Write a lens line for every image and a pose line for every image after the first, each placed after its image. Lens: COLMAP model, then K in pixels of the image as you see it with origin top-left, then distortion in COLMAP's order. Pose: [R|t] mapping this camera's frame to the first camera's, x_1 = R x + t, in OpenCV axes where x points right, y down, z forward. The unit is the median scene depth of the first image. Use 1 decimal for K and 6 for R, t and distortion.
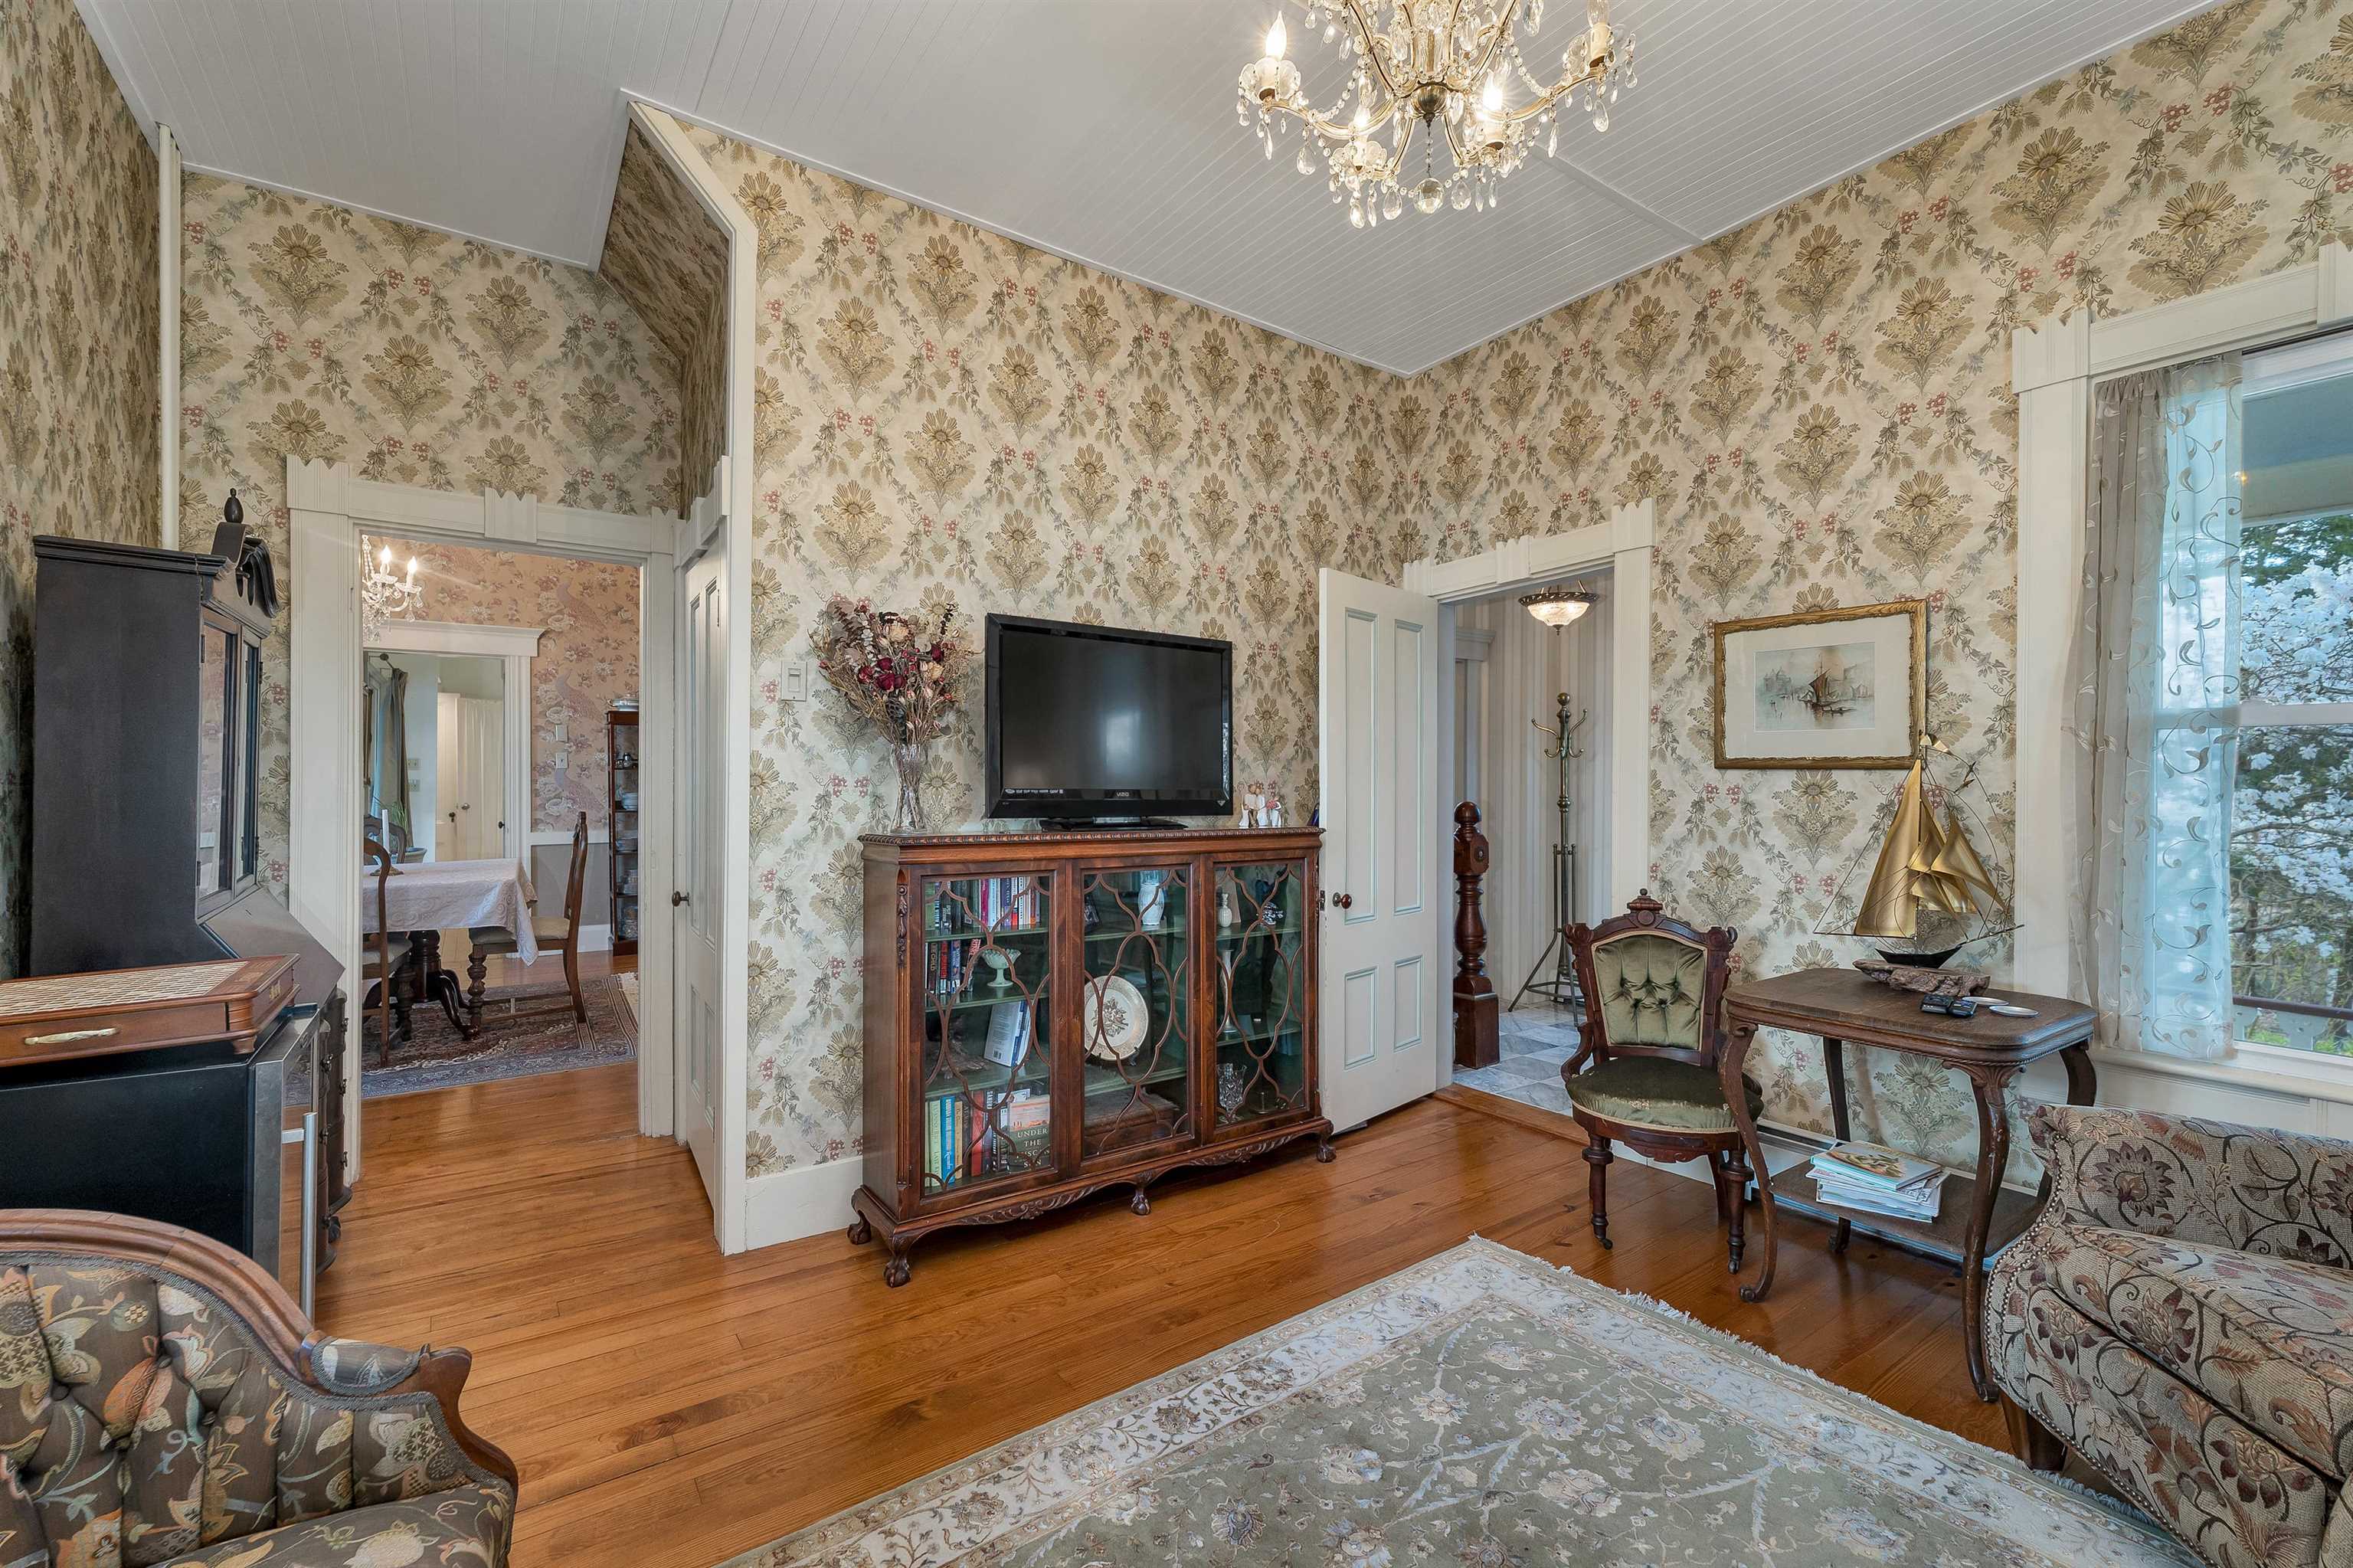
lens RADIAL K [[1003.4, 0, 1175.6], [0, 1003.4, 804.0], [0, 0, 1]] dist [0.000554, -0.000051]
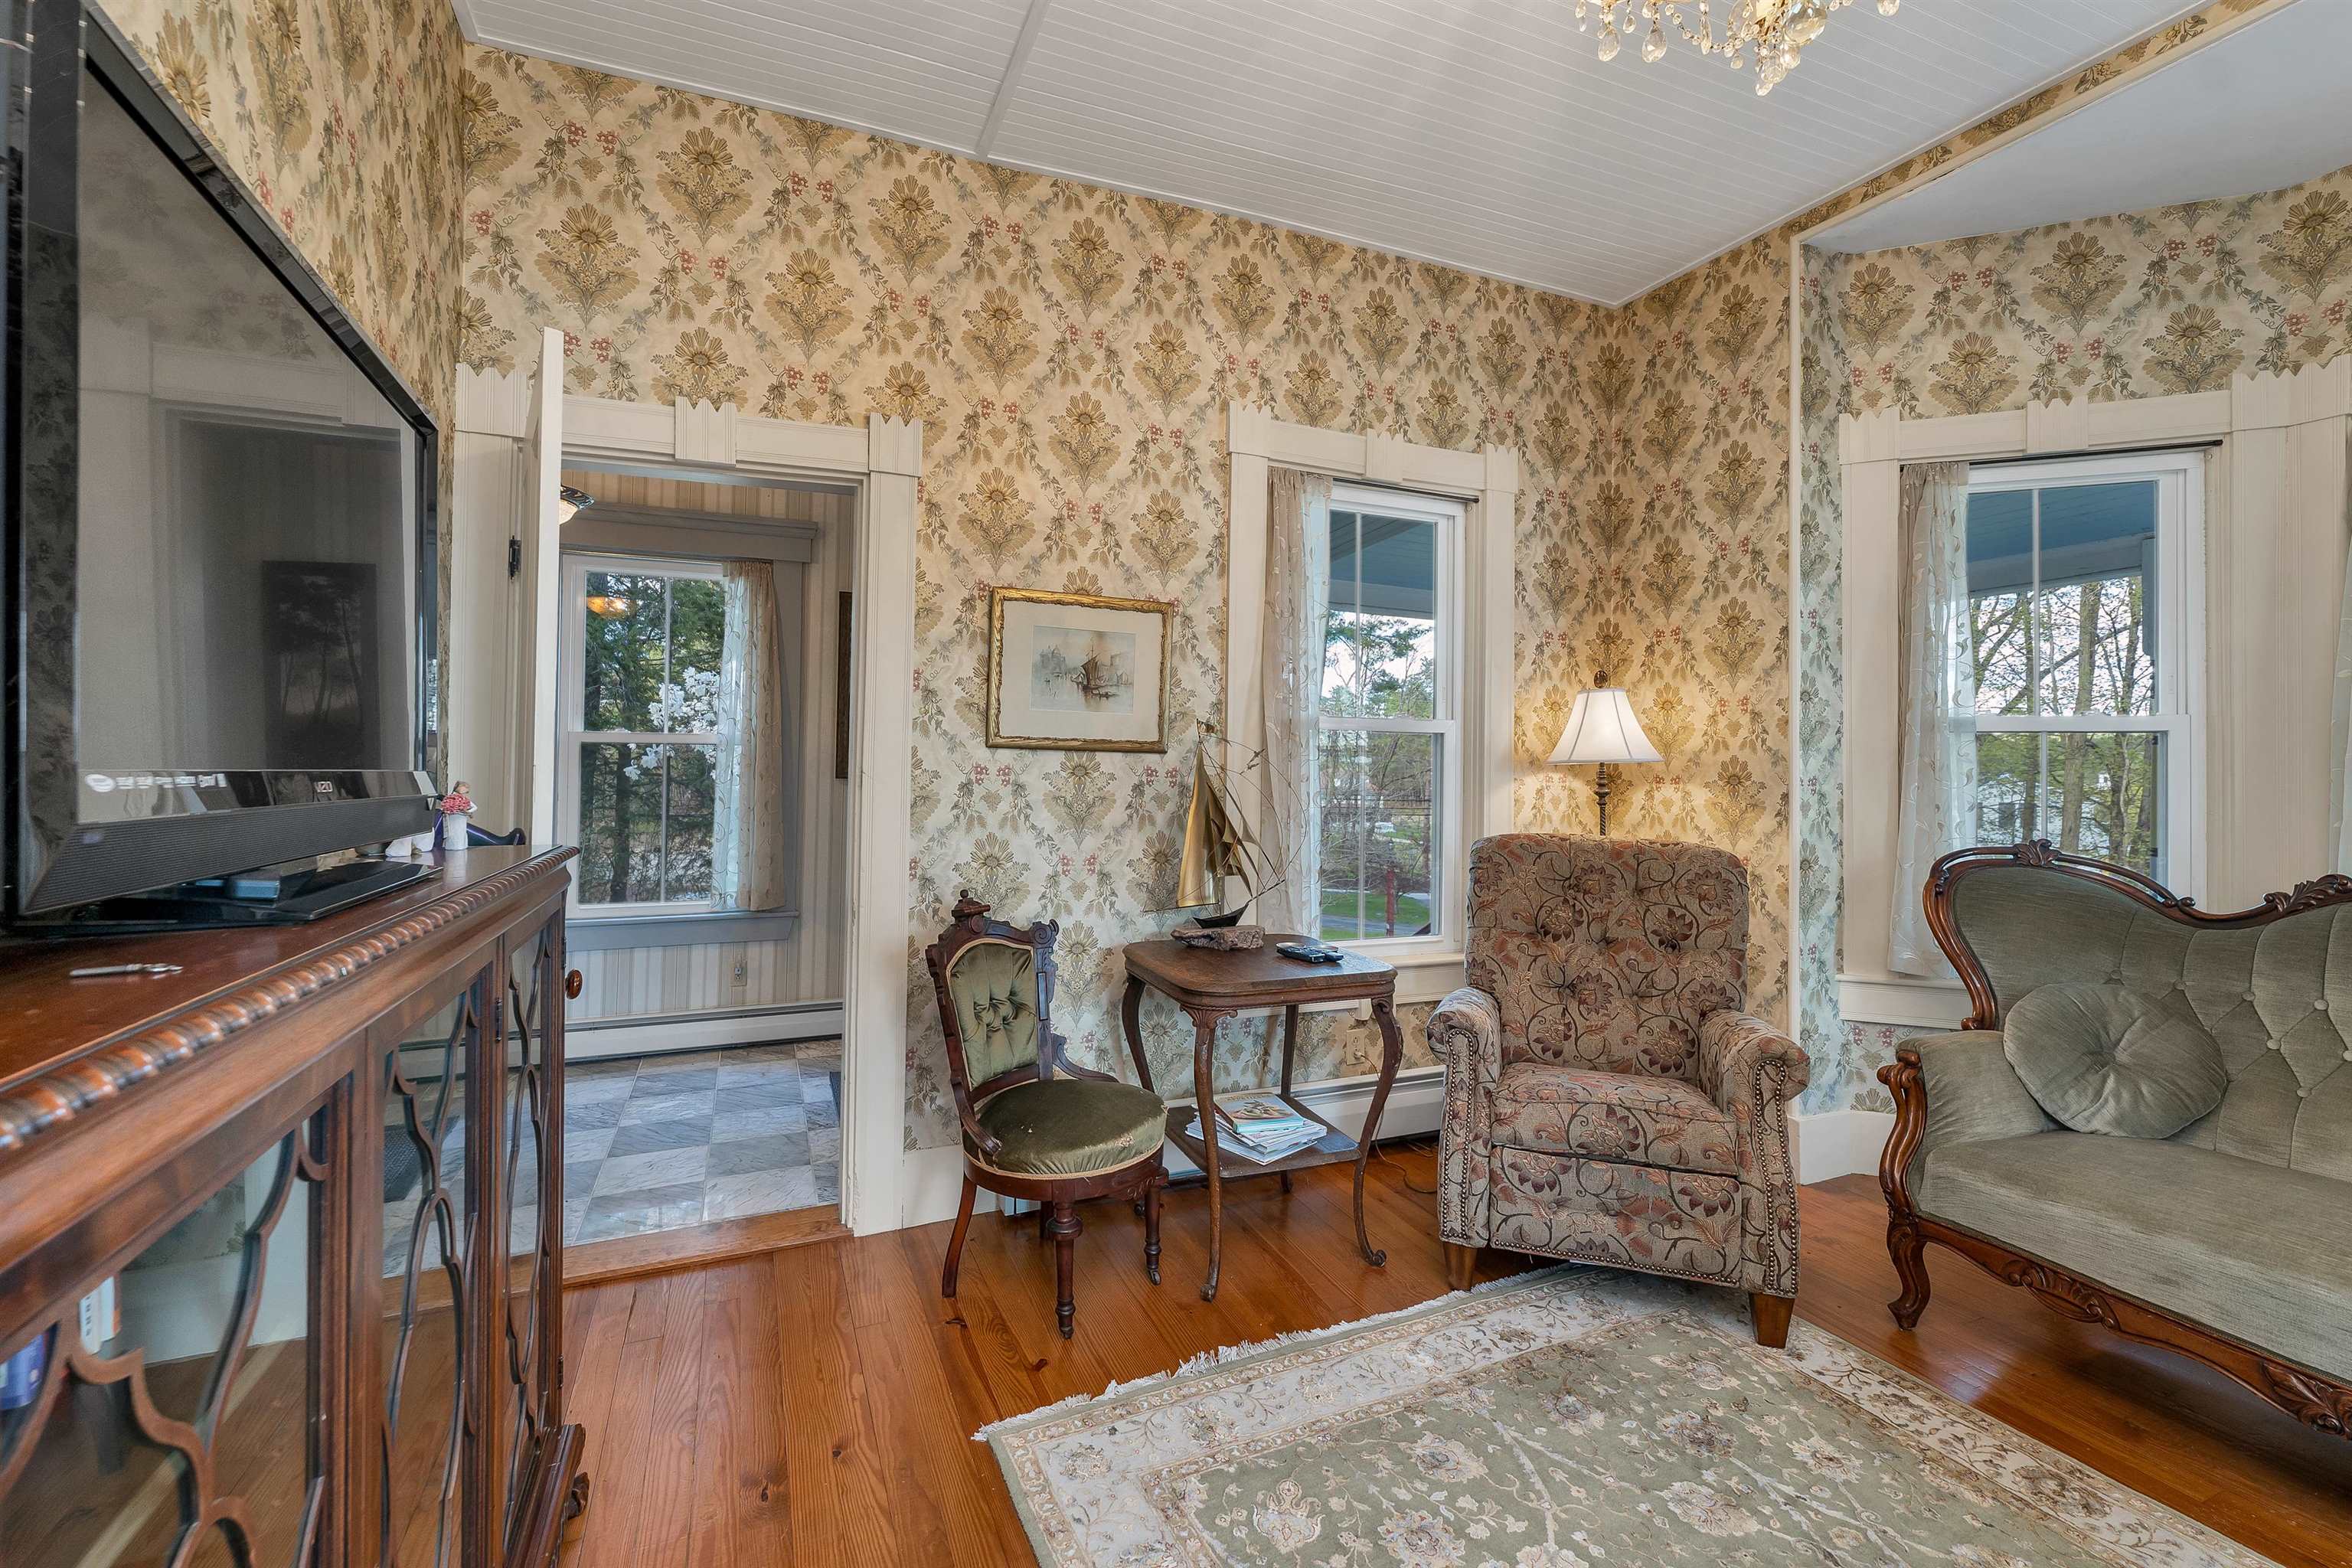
lens RADIAL K [[990.8, 0, 1167.3], [0, 990.8, 765.9], [0, 0, 1]] dist [-0.000259, -0.000026]
pose [[0.217072, 0.006767, 0.976132, -0.326550], [0.007806, 0.999932, -0.008668, -0.010219], [-0.976124, 0.009501, 0.217004, 0.719615]]
